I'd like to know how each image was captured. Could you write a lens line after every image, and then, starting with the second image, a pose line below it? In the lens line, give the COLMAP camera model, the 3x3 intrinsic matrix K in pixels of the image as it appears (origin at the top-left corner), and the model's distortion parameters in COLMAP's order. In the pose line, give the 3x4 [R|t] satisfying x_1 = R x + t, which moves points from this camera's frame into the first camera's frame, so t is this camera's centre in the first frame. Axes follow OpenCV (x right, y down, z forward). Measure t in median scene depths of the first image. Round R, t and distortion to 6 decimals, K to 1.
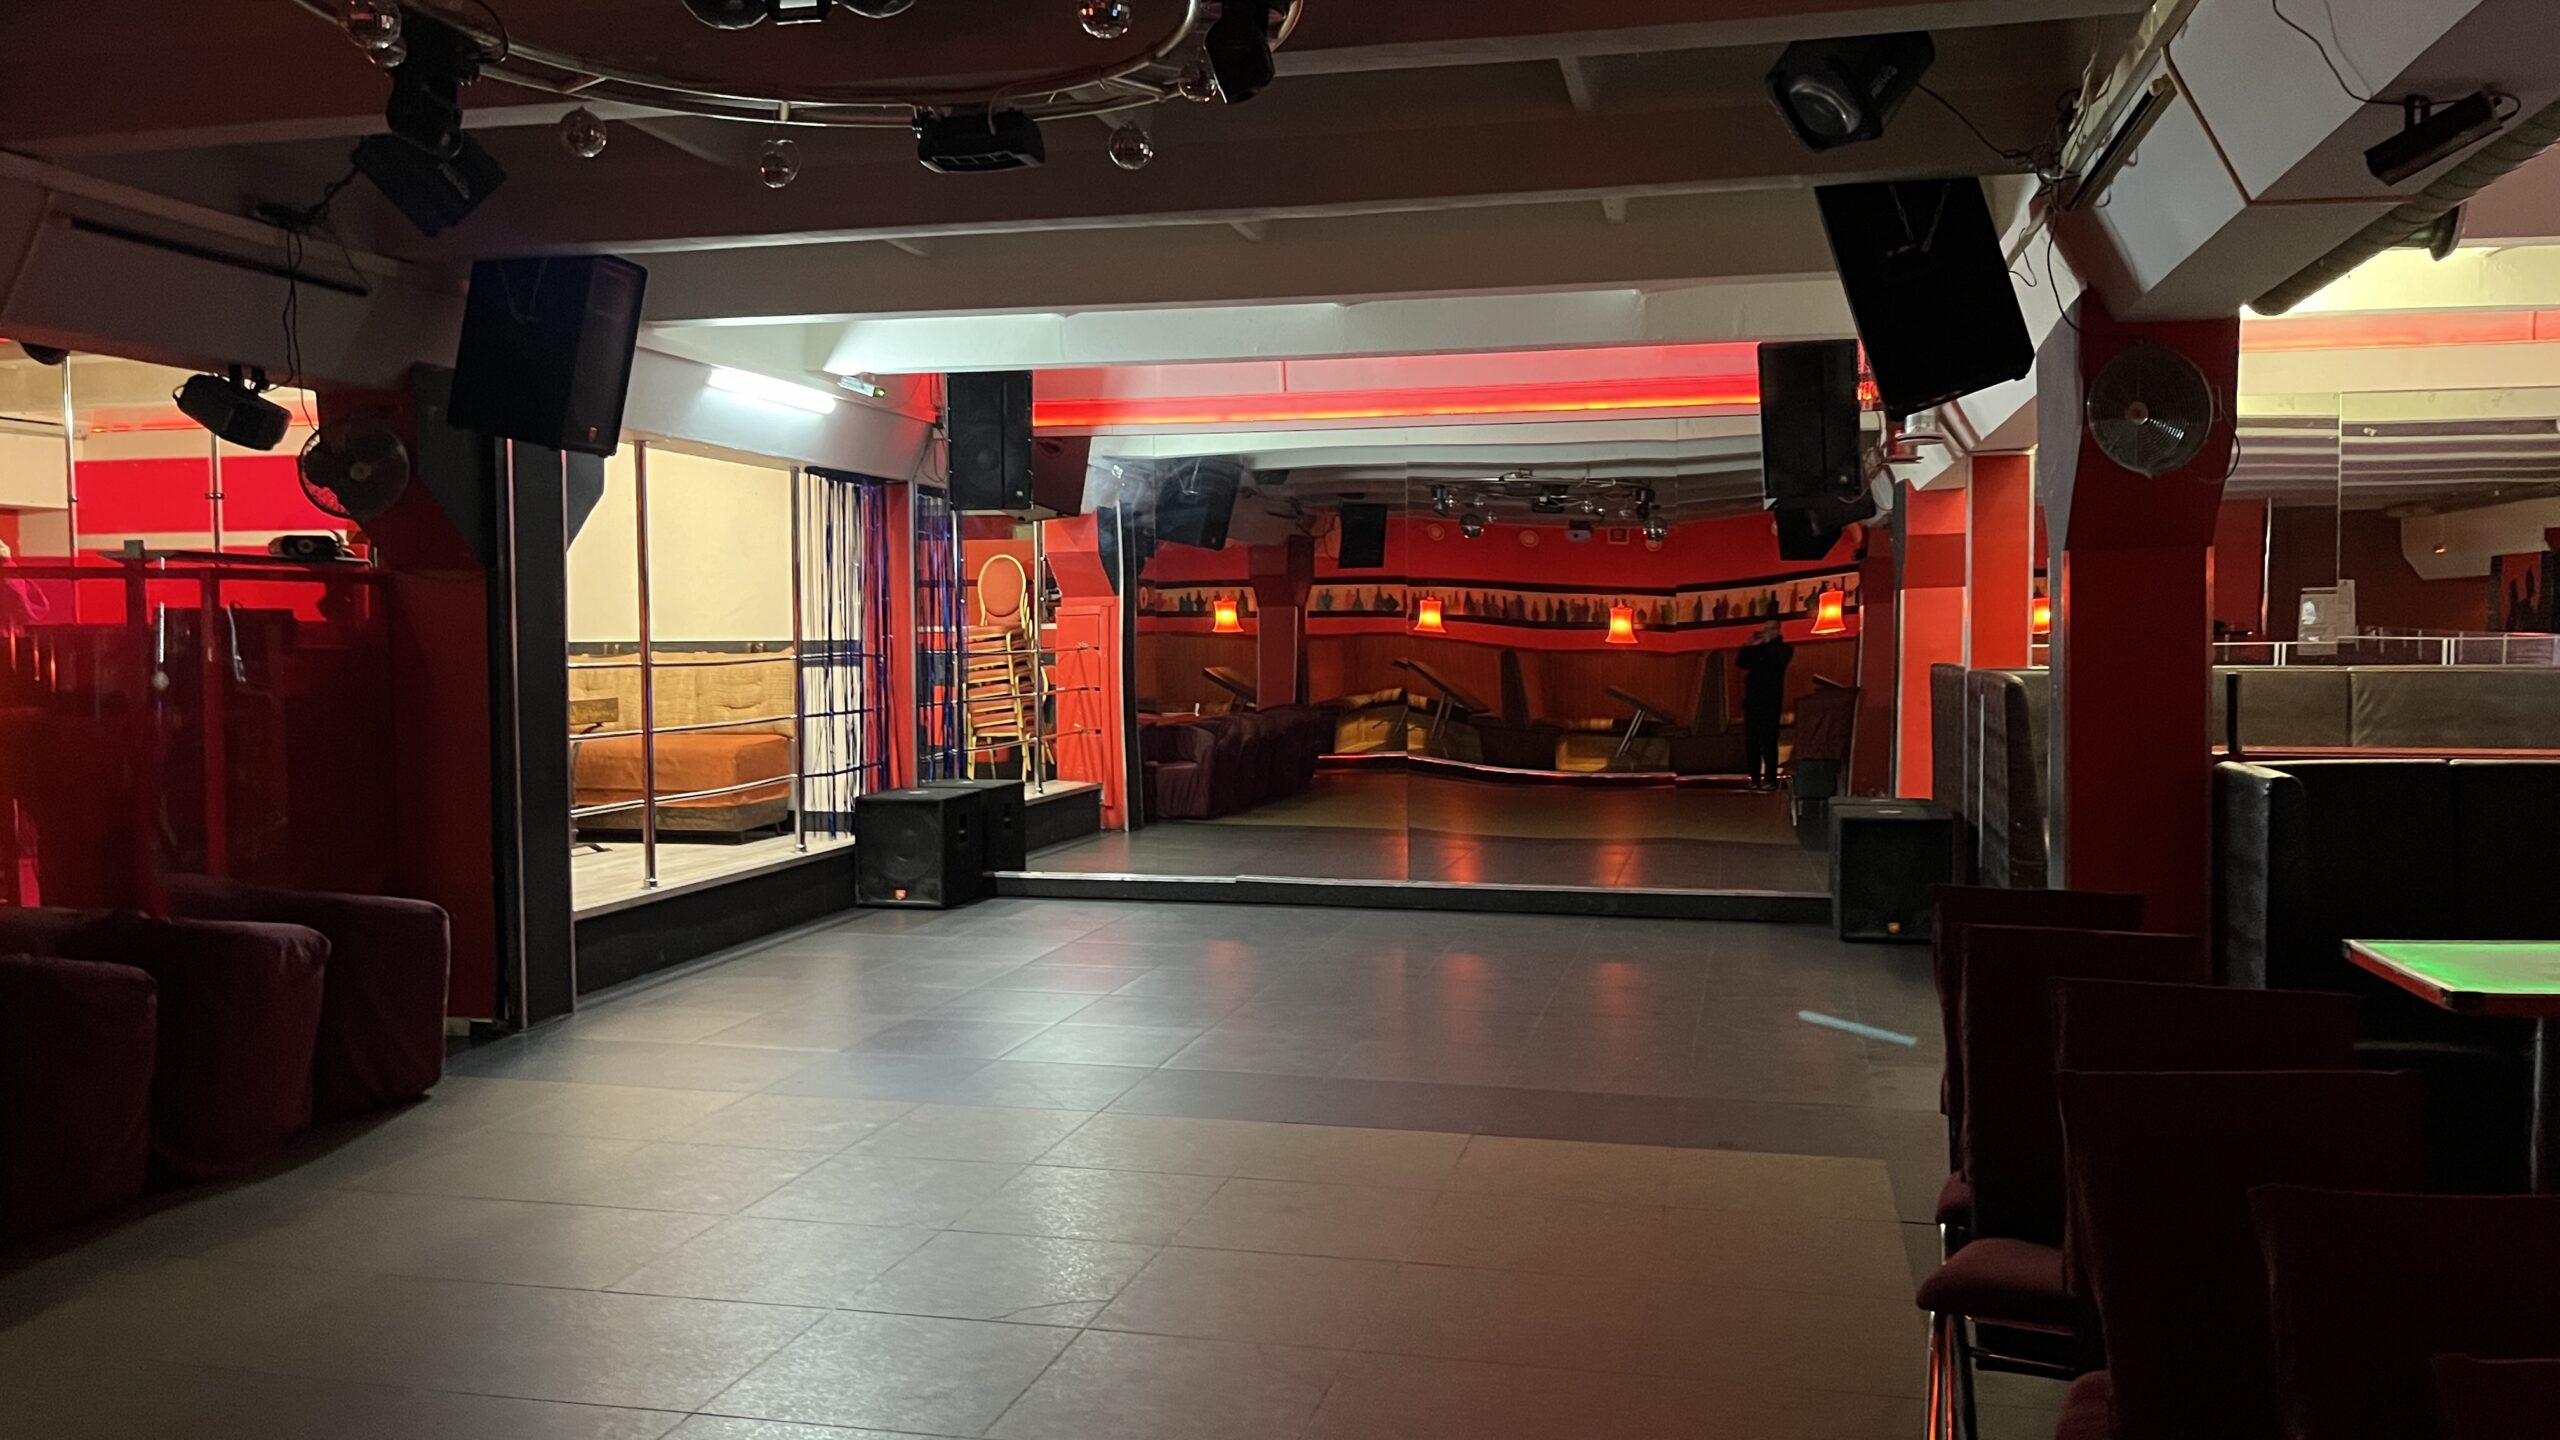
lens RADIAL K [[1935.3, 0, 1305.7], [0, 1935.3, 710.5], [0, 0, 1]] dist [0.071073, -0.093282]
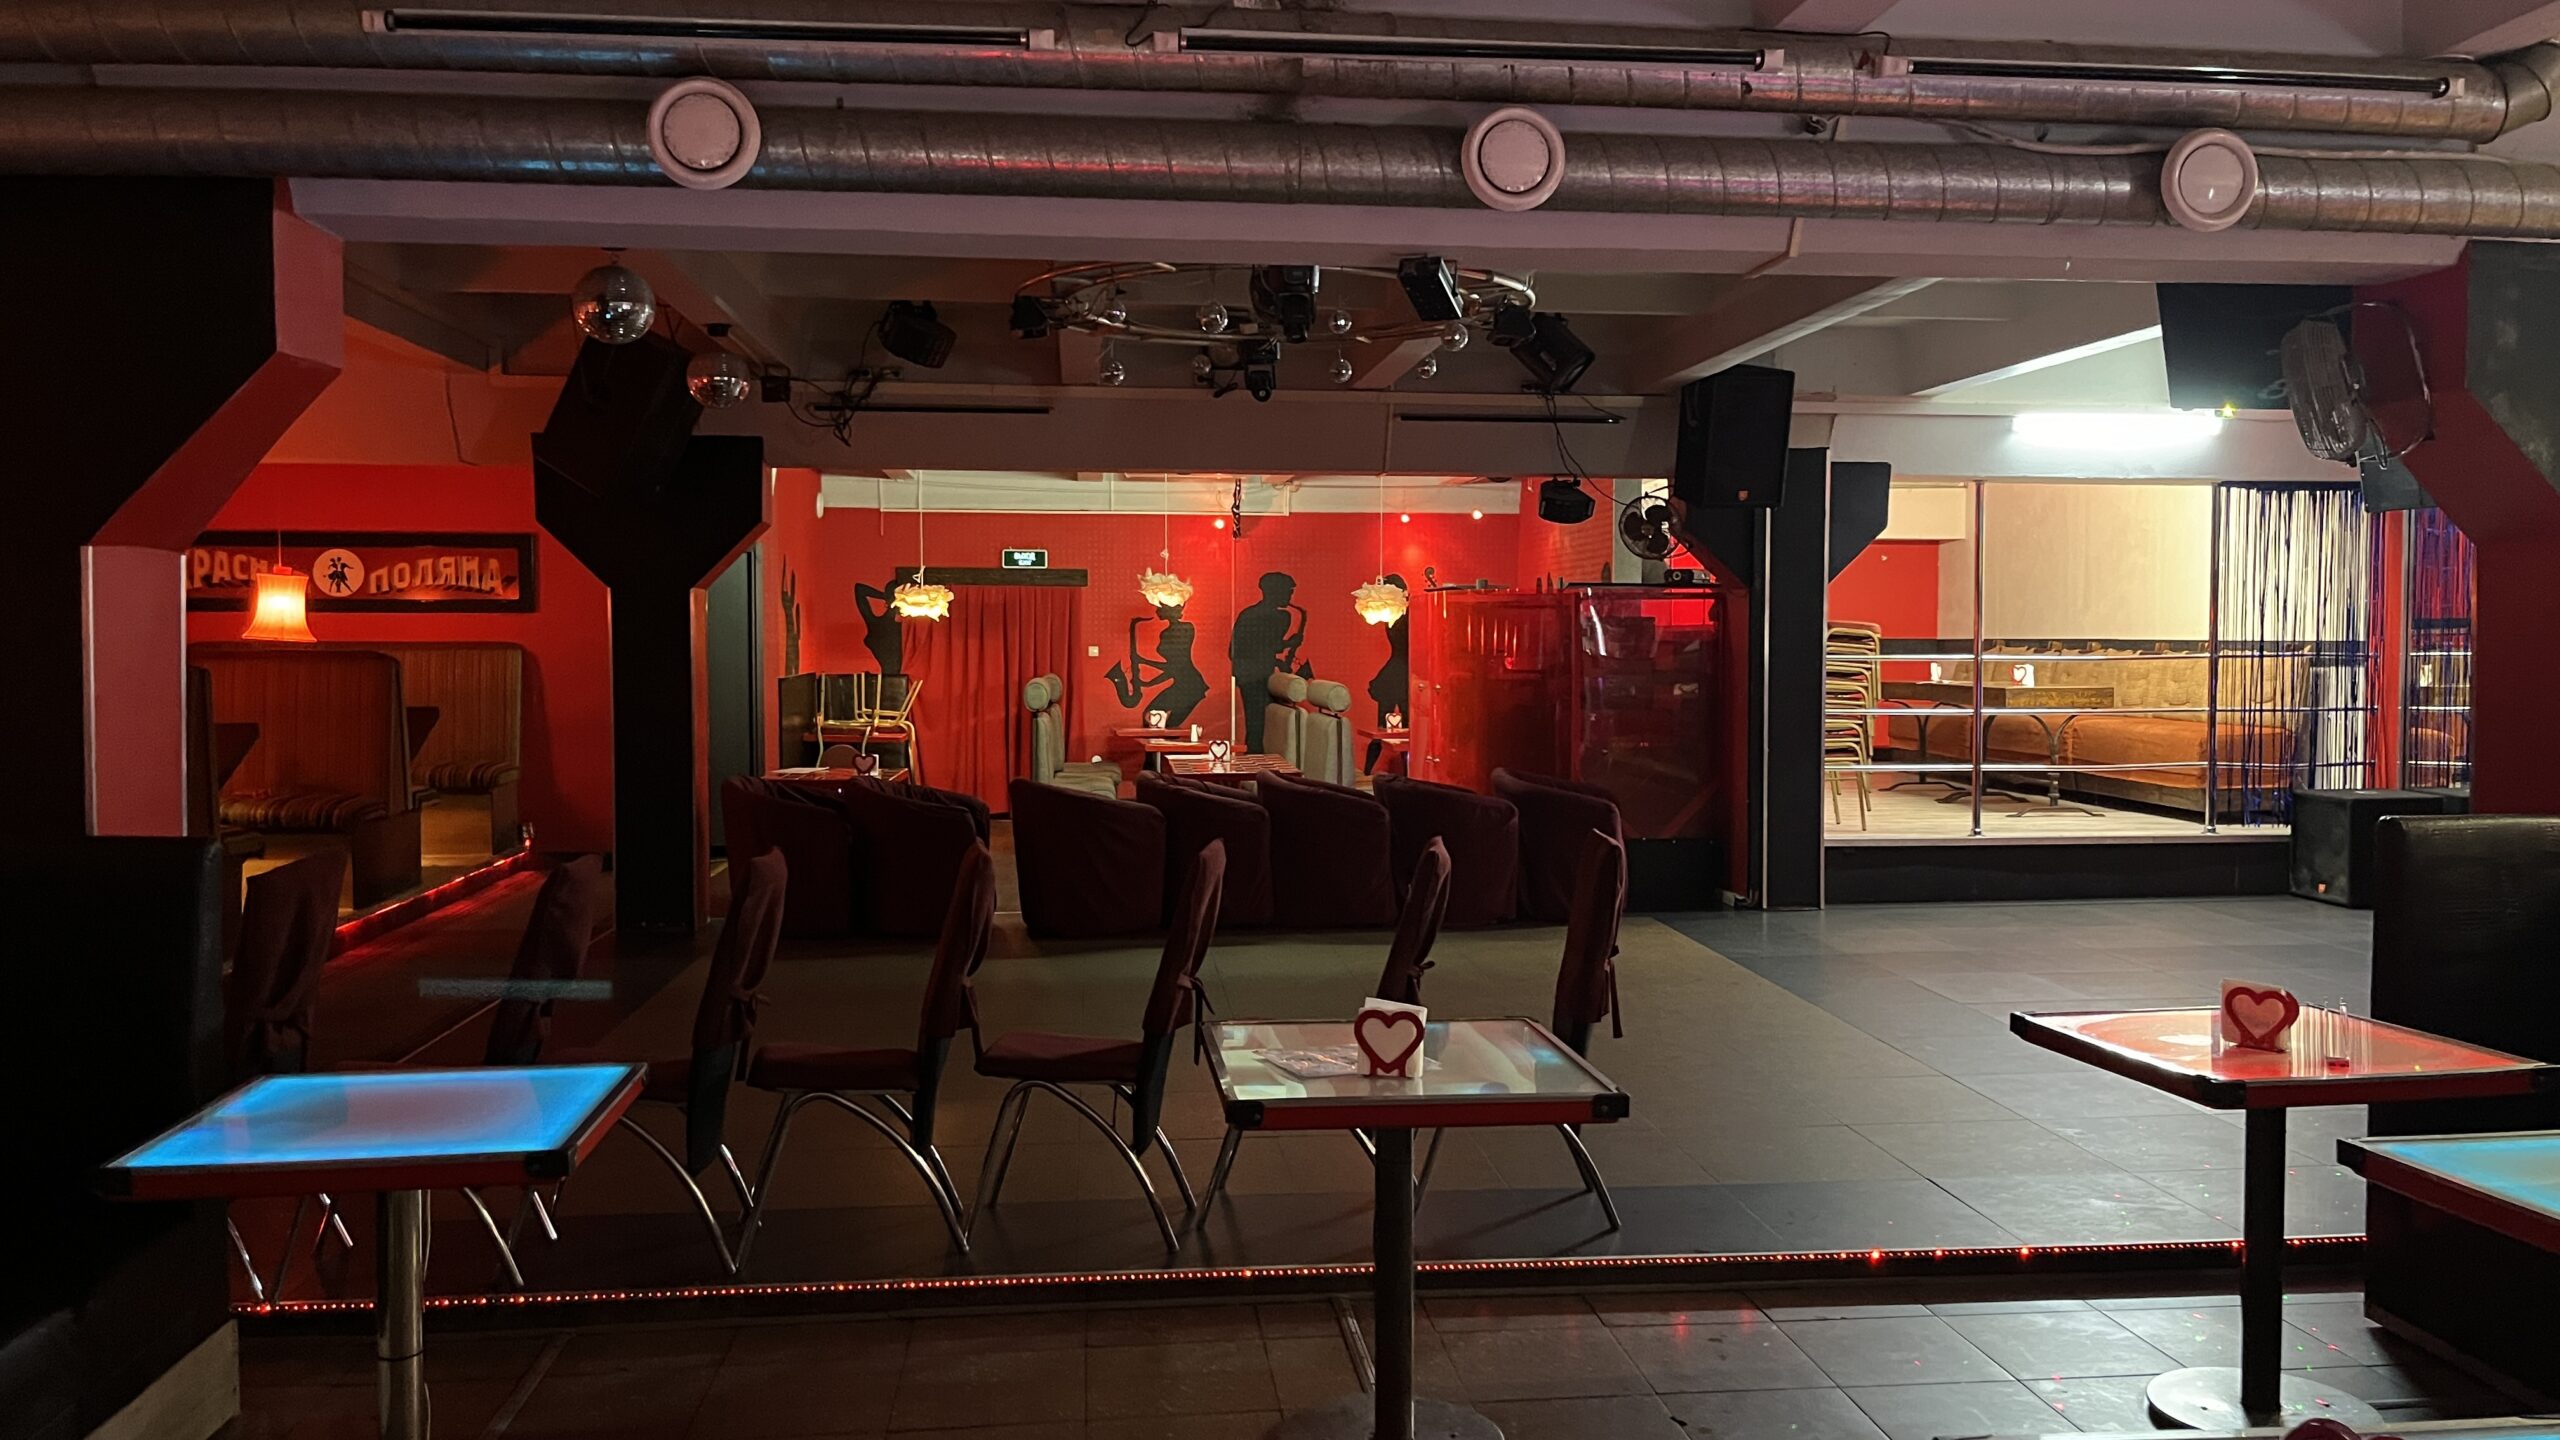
lens RADIAL K [[1935.3, 0, 1314.6], [0, 1935.3, 699.7], [0, 0, 1]] dist [0.071073, -0.093282]
pose [[0.336000, 0.040271, -0.941001, 0.695216], [-0.043025, 0.998699, 0.027378, -0.012702], [0.940879, 0.031288, 0.337295, 0.174782]]
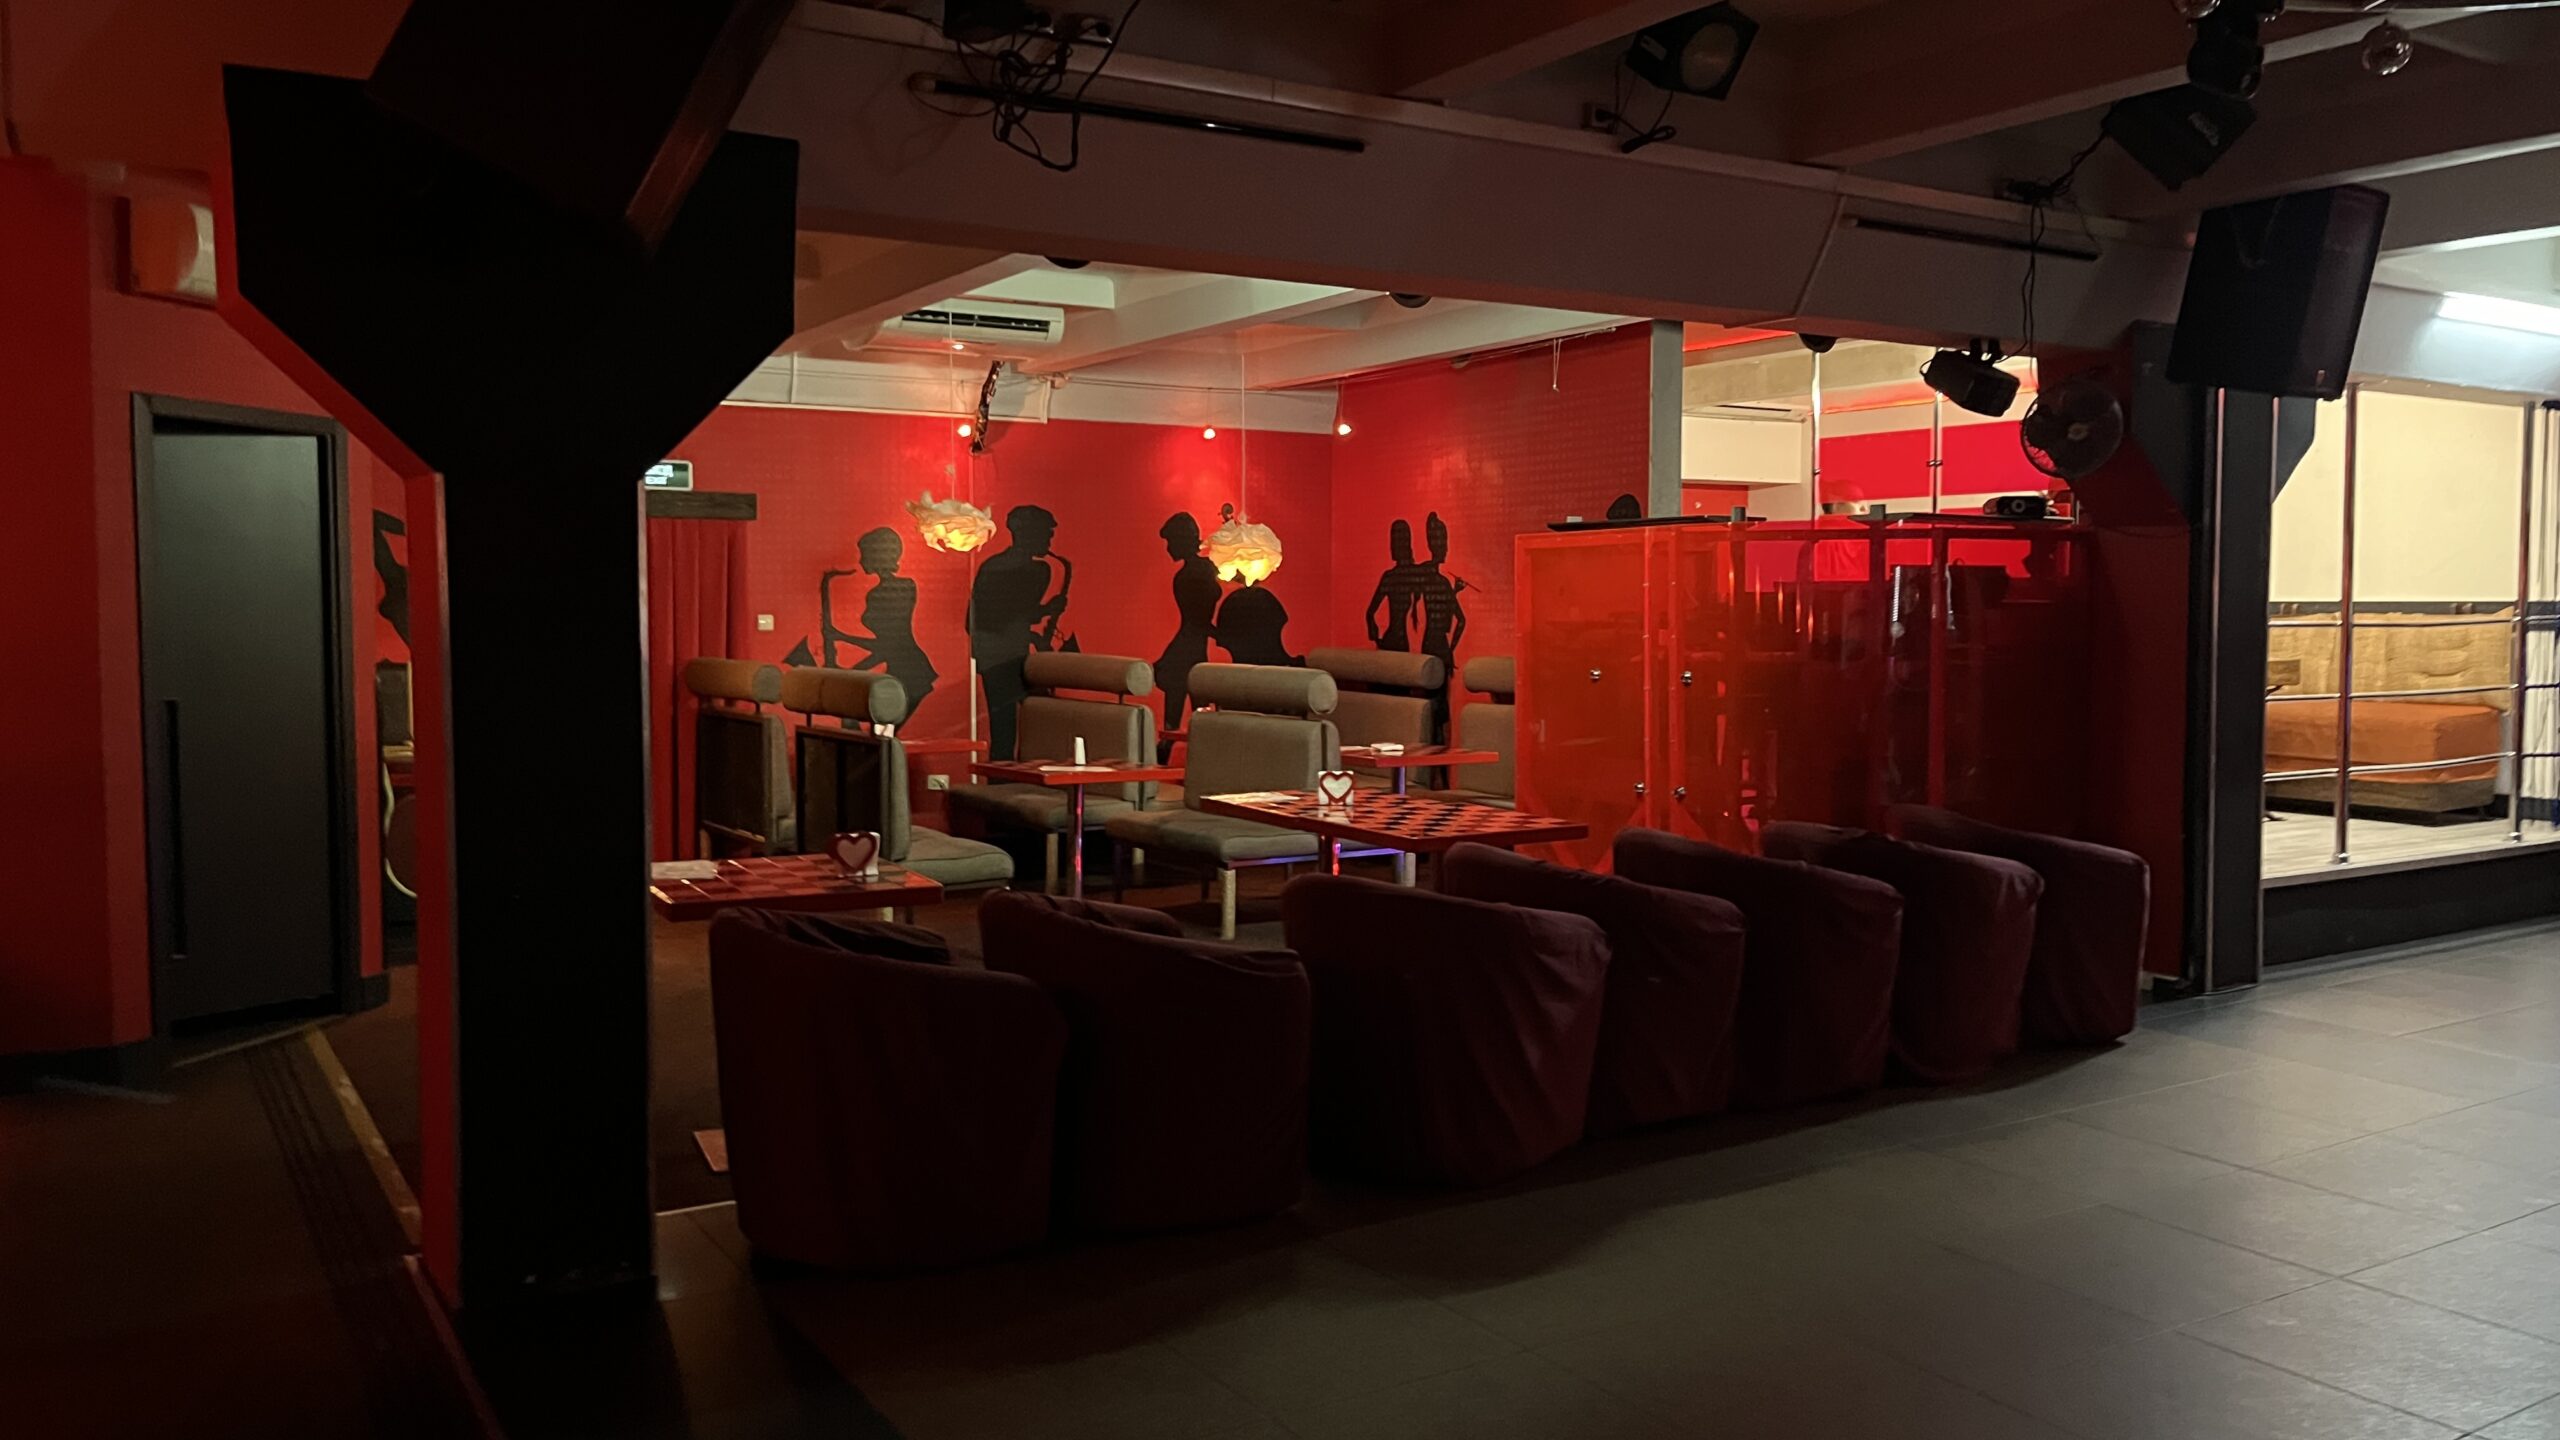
lens RADIAL K [[1935.3, 0, 1315.0], [0, 1935.3, 700.4], [0, 0, 1]] dist [0.071073, -0.093282]
pose [[0.712601, 0.043583, -0.700215, -0.032361], [-0.035018, 0.999034, 0.026544, 0.005086], [0.700695, 0.005605, 0.713439, -0.014072]]
